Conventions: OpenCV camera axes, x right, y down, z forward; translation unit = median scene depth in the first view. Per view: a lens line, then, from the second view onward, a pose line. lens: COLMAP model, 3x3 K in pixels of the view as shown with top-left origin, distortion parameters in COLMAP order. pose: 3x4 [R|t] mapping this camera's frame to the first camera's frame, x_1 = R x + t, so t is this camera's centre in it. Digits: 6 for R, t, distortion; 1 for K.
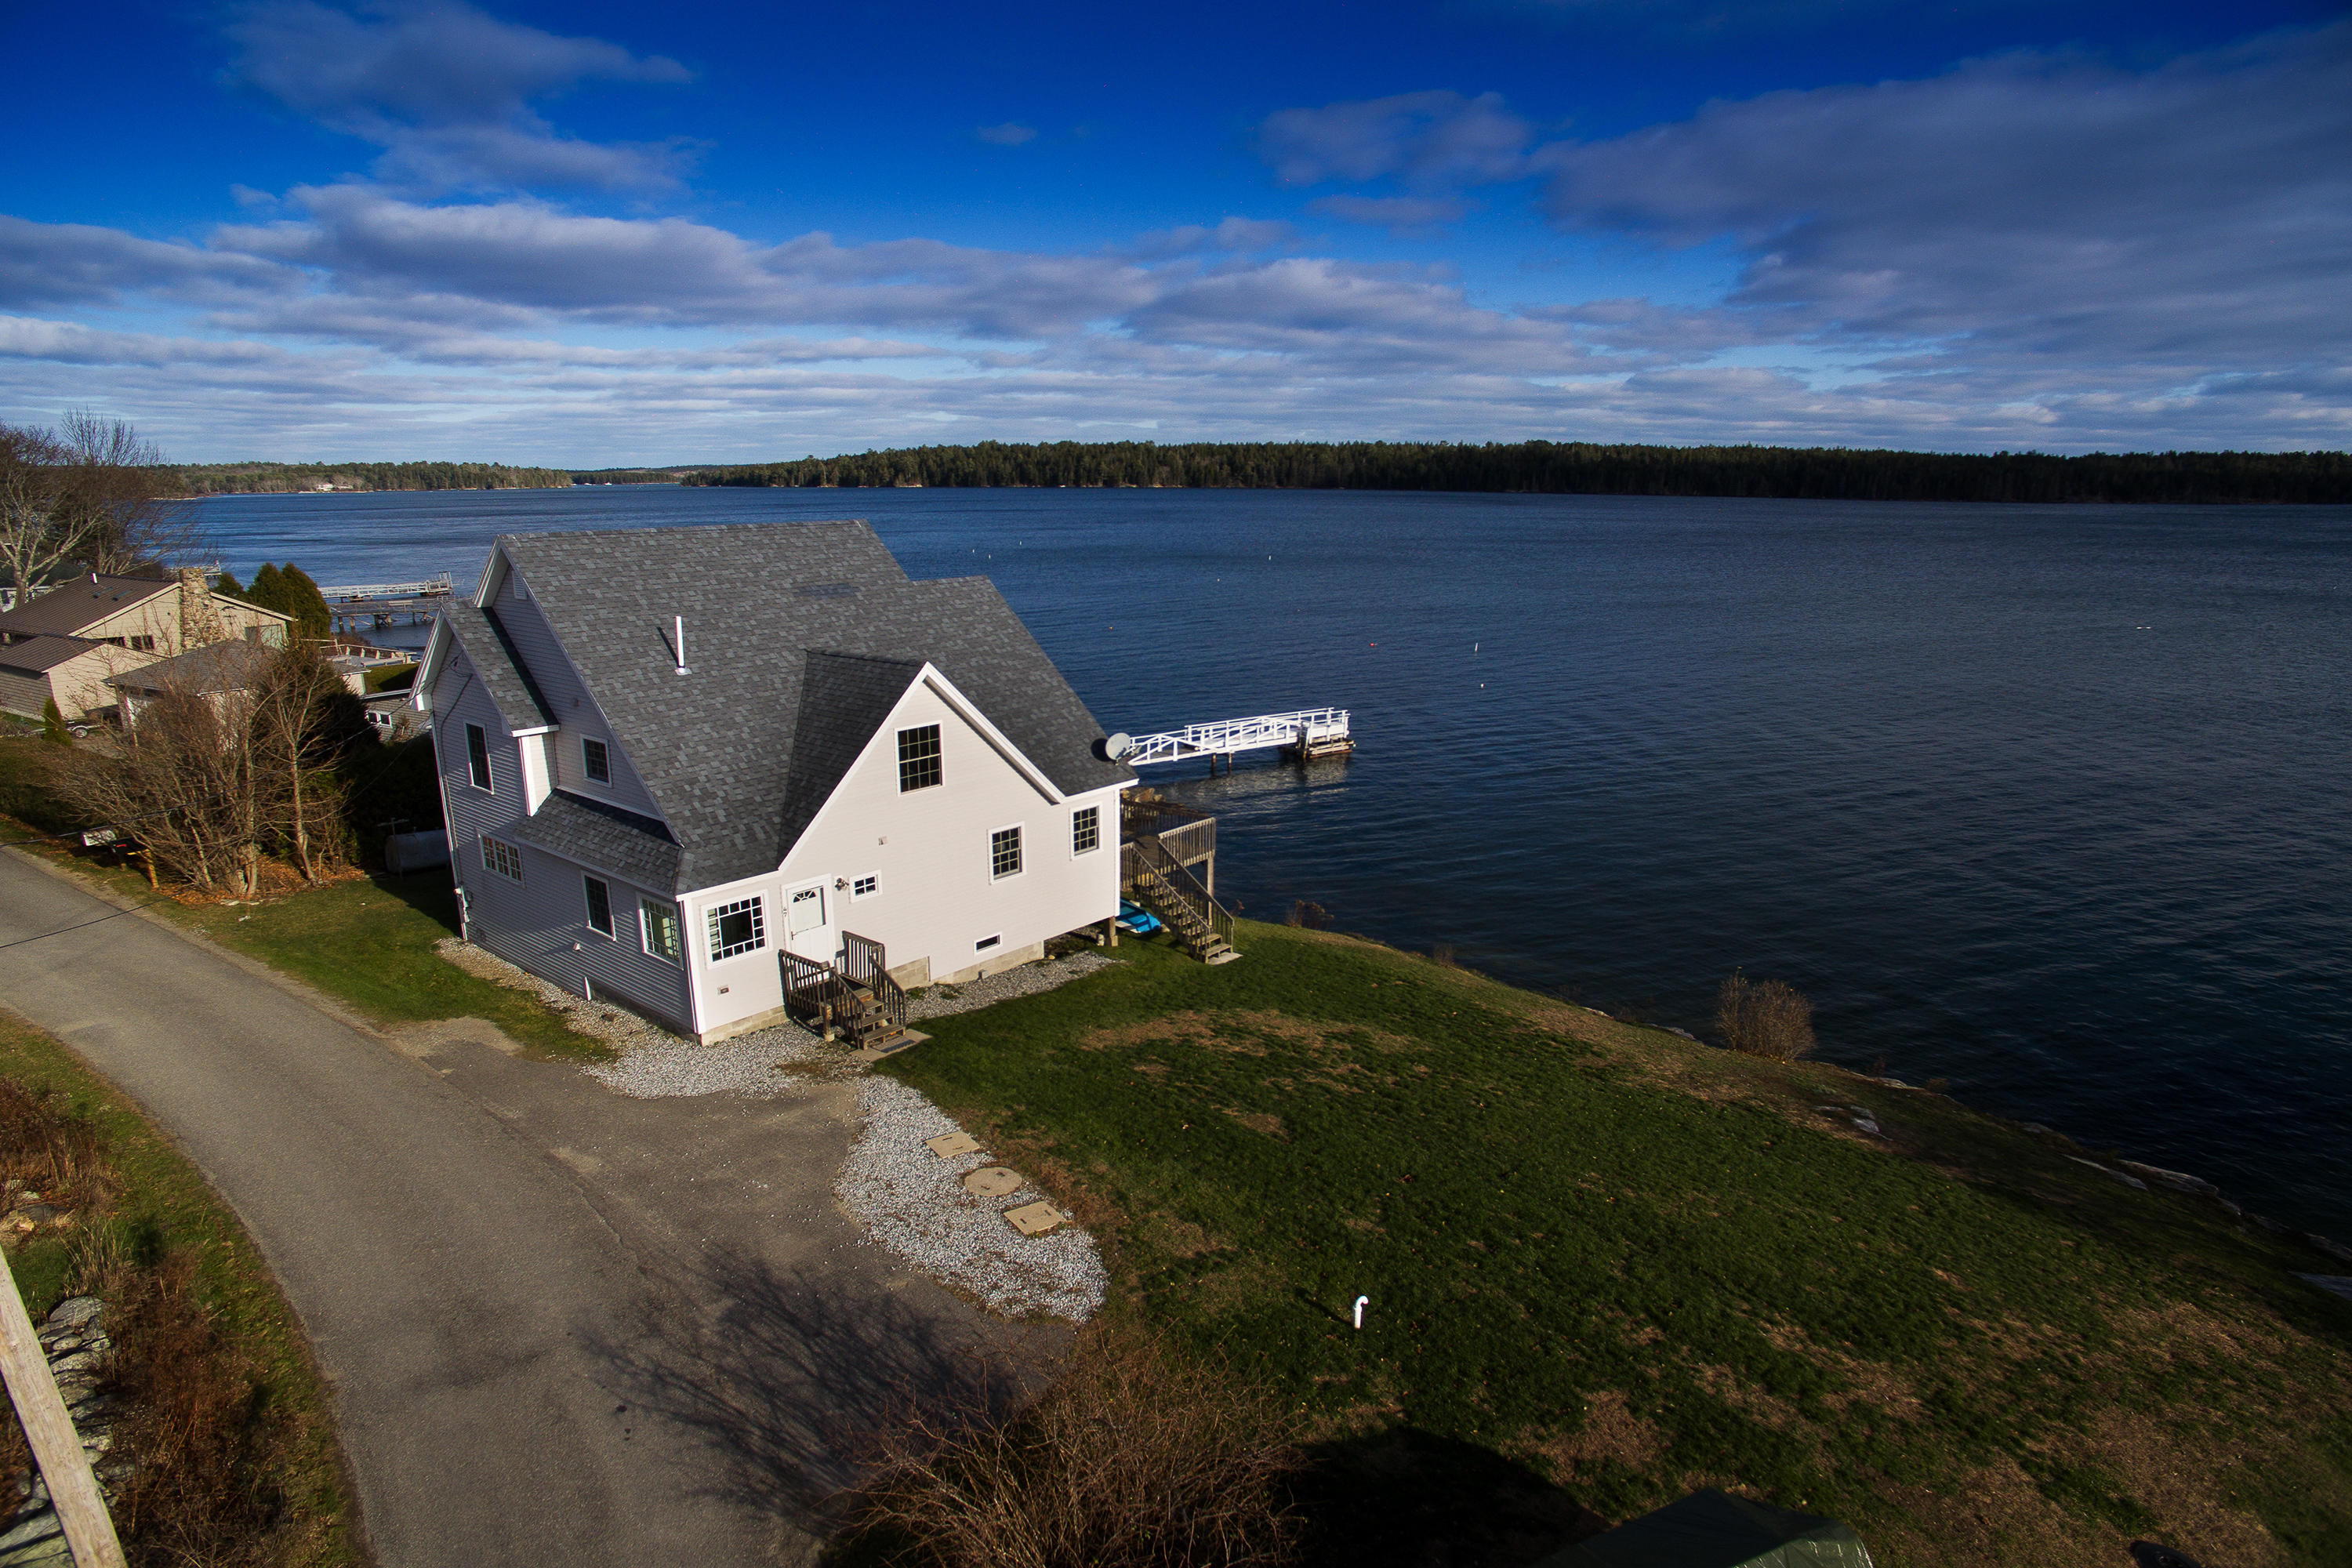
lens RADIAL K [[1350.9, 0, 1176.0], [0, 1350.9, 784.0], [0, 0, 1]] dist [-0.119855, 0.089971]
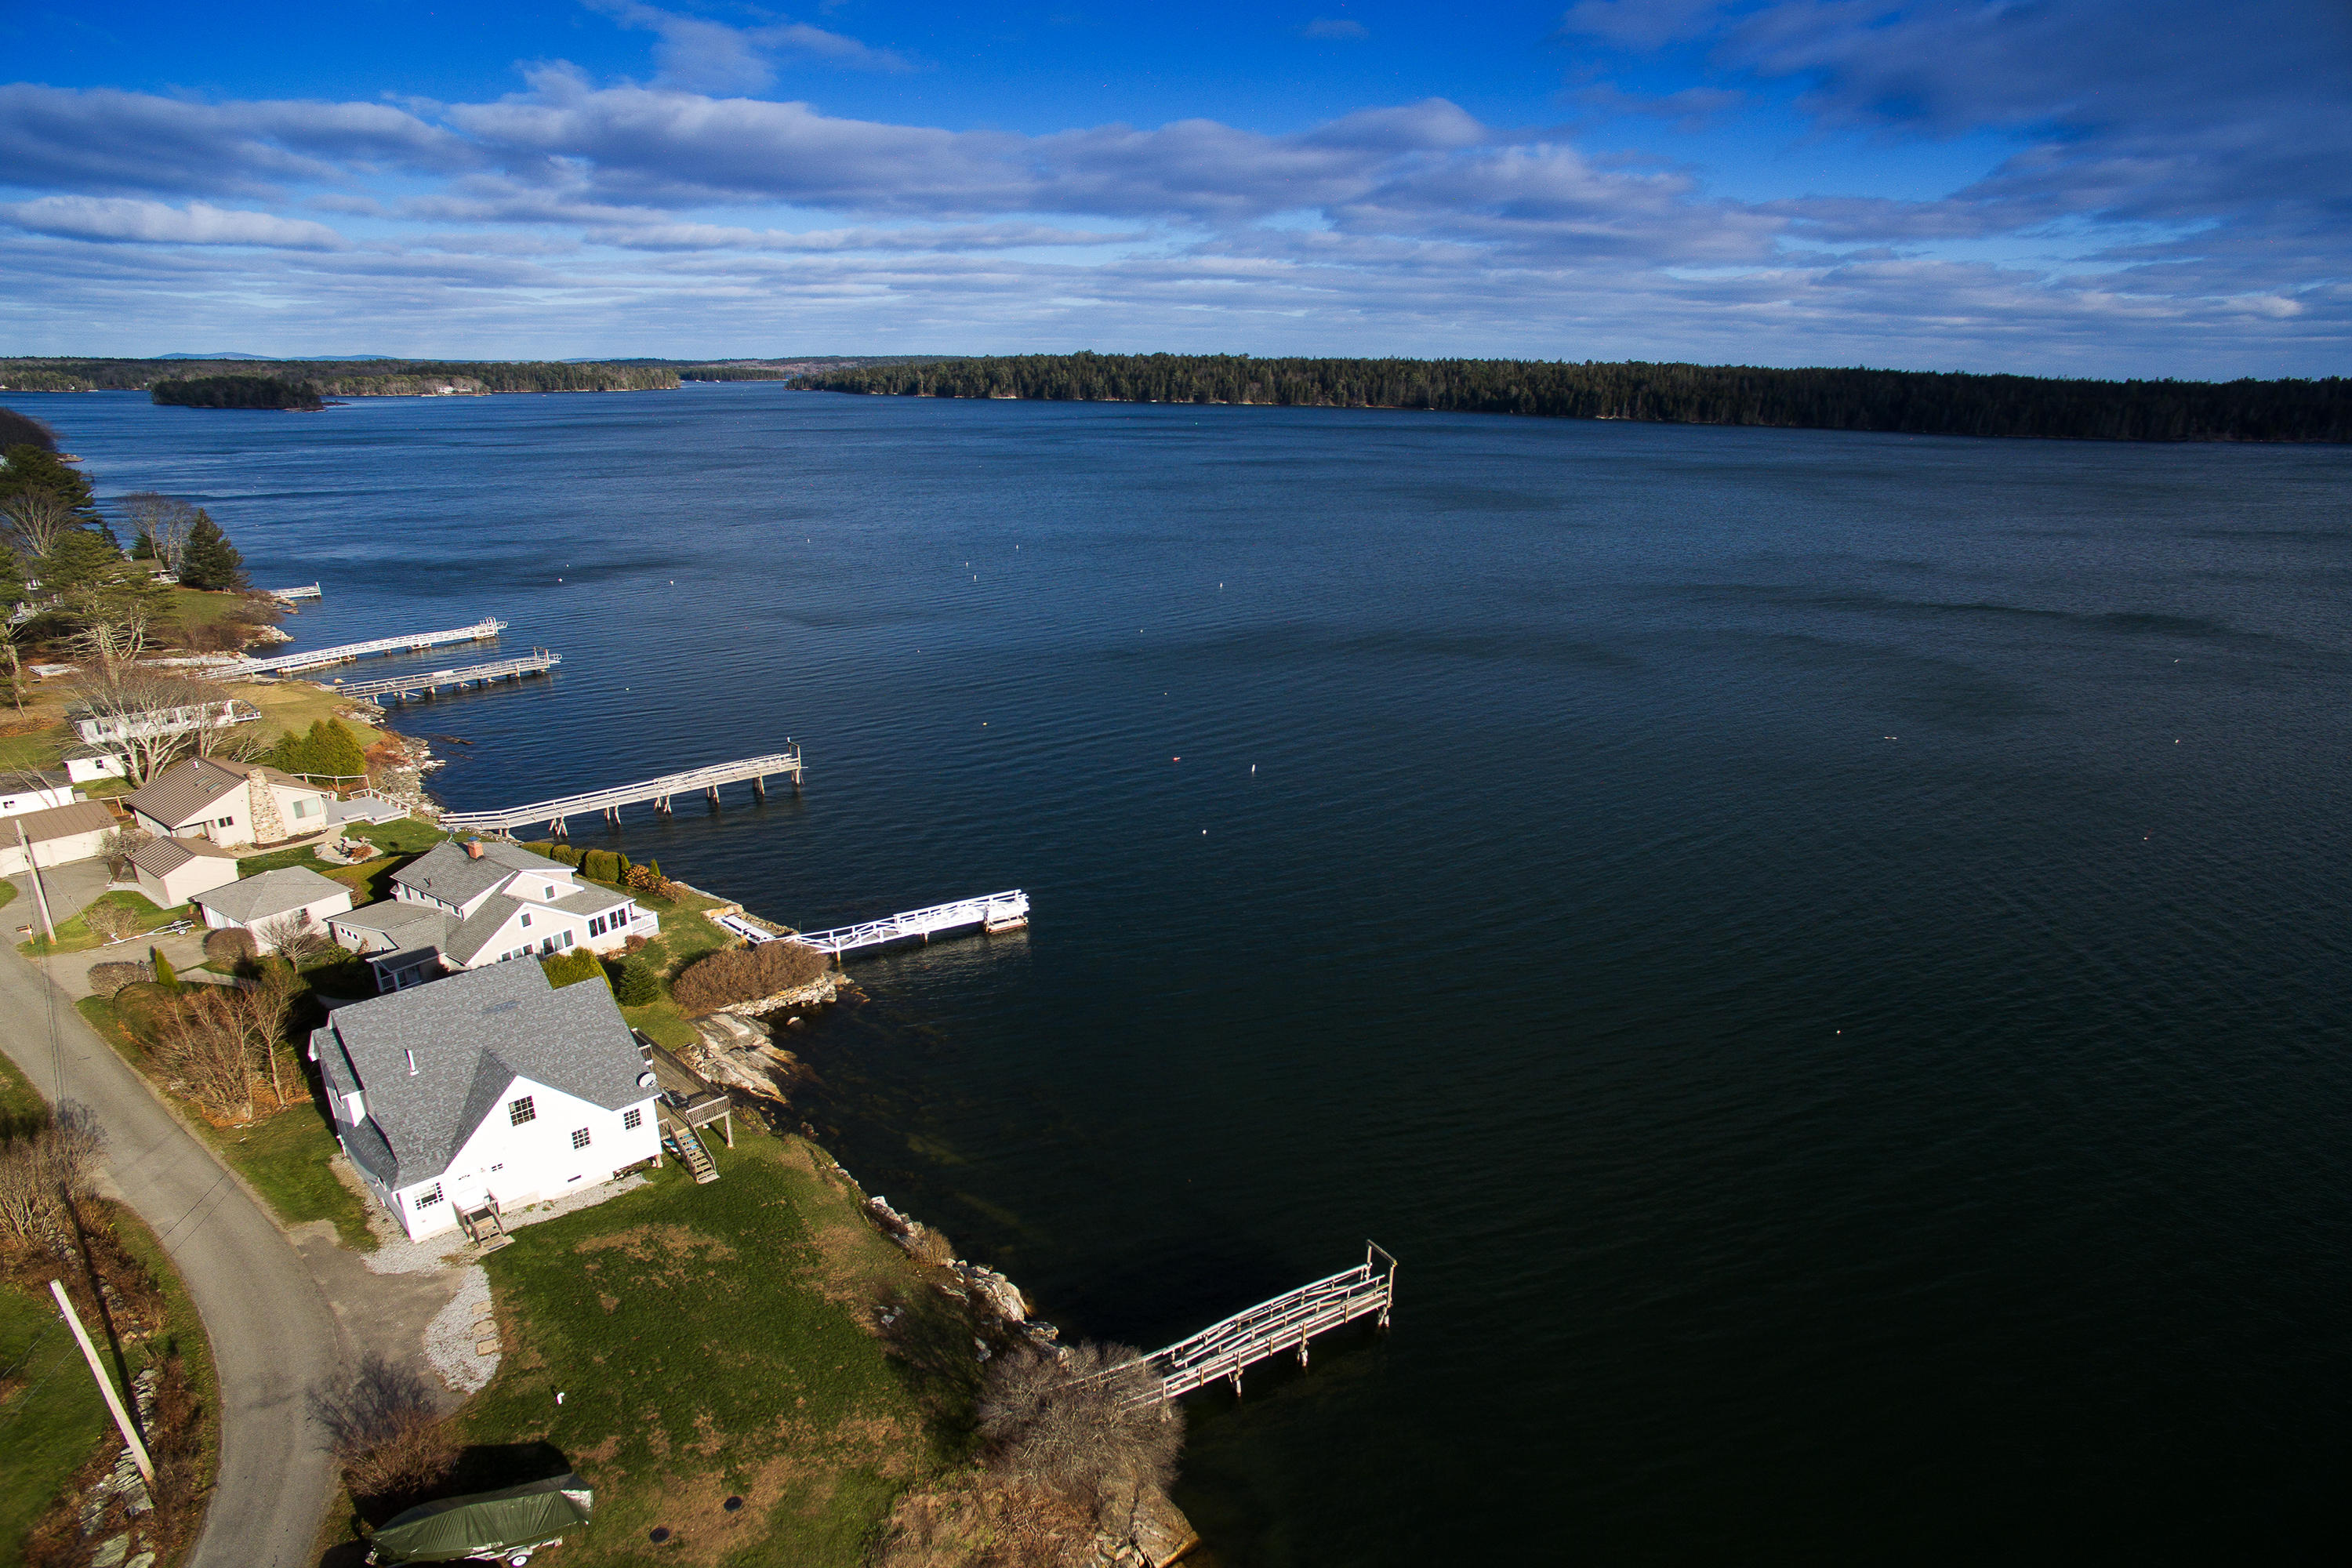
lens RADIAL K [[1357.5, 0, 1167.8], [0, 1357.5, 782.1], [0, 0, 1]] dist [-0.120621, 0.094475]
pose [[0.996322, 0.028905, -0.080663, 0.844670], [-0.023138, 0.997169, 0.071541, -0.606306], [0.082503, -0.069411, 0.994171, -0.849996]]
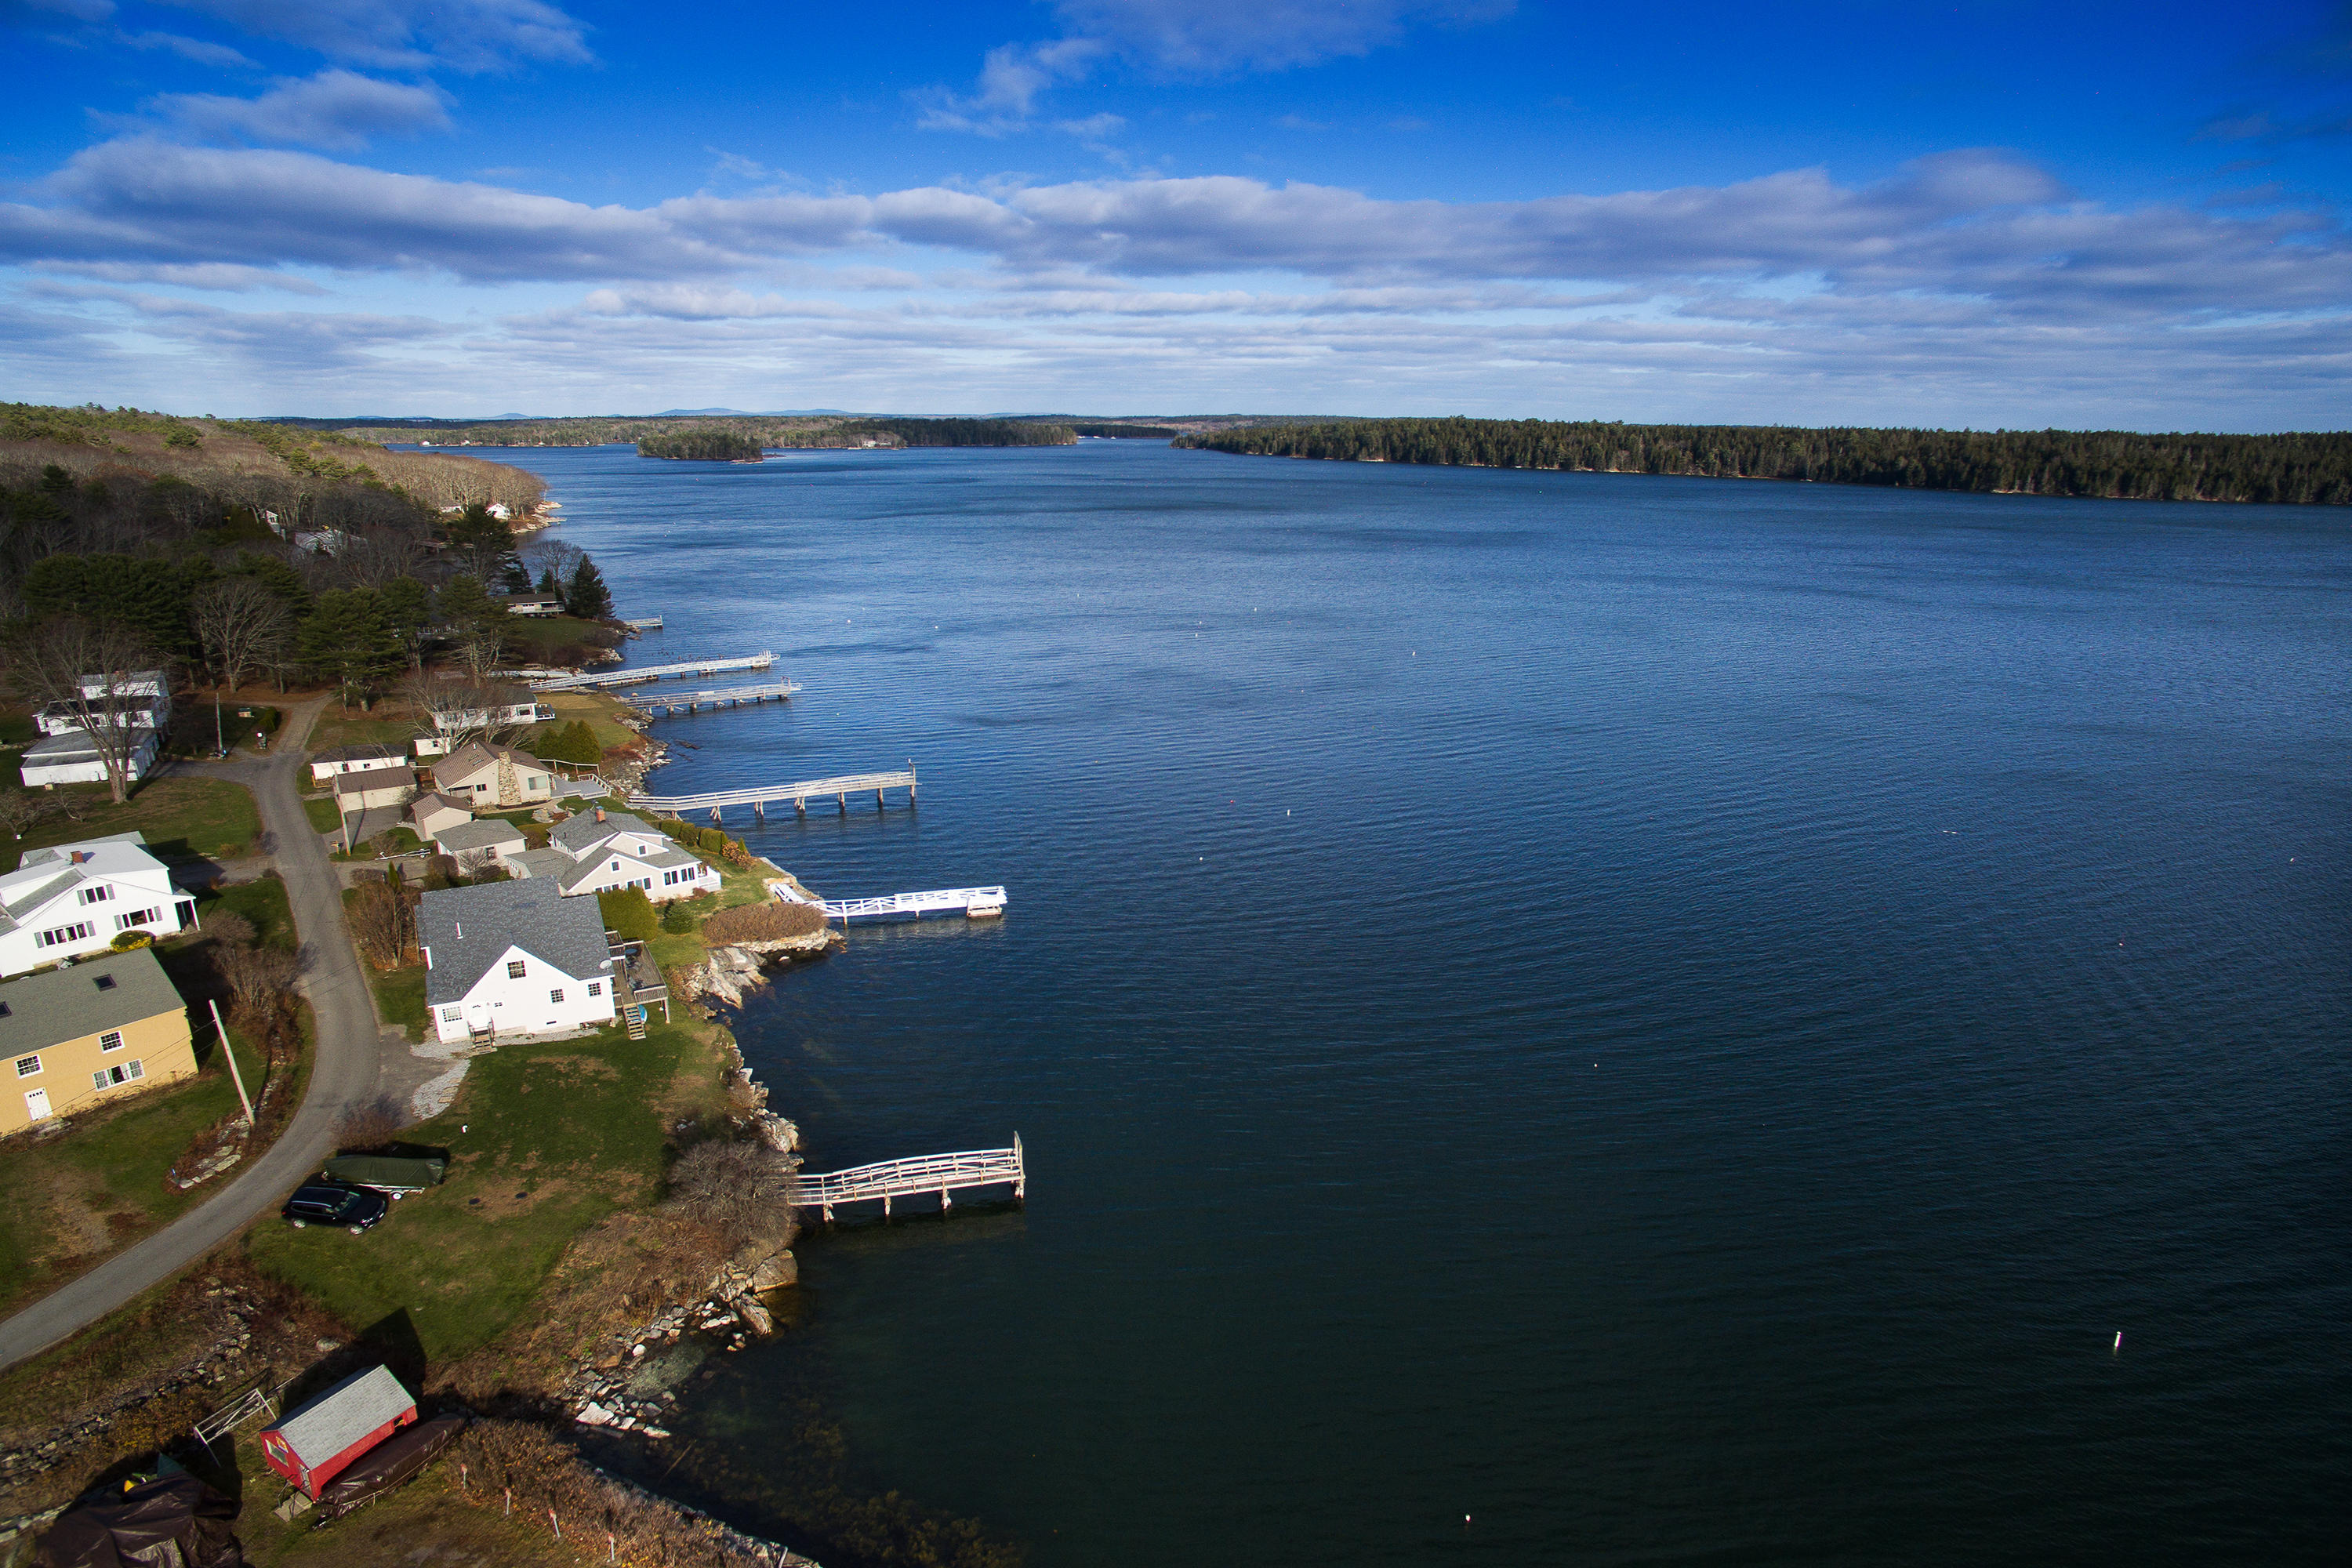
lens RADIAL K [[1357.5, 0, 1167.8], [0, 1357.5, 782.1], [0, 0, 1]] dist [-0.120621, 0.094475]
pose [[0.934268, 0.093246, -0.344163, 2.025848], [-0.083287, 0.995569, 0.043644, -0.637407], [0.346708, -0.012110, 0.937895, -1.287965]]
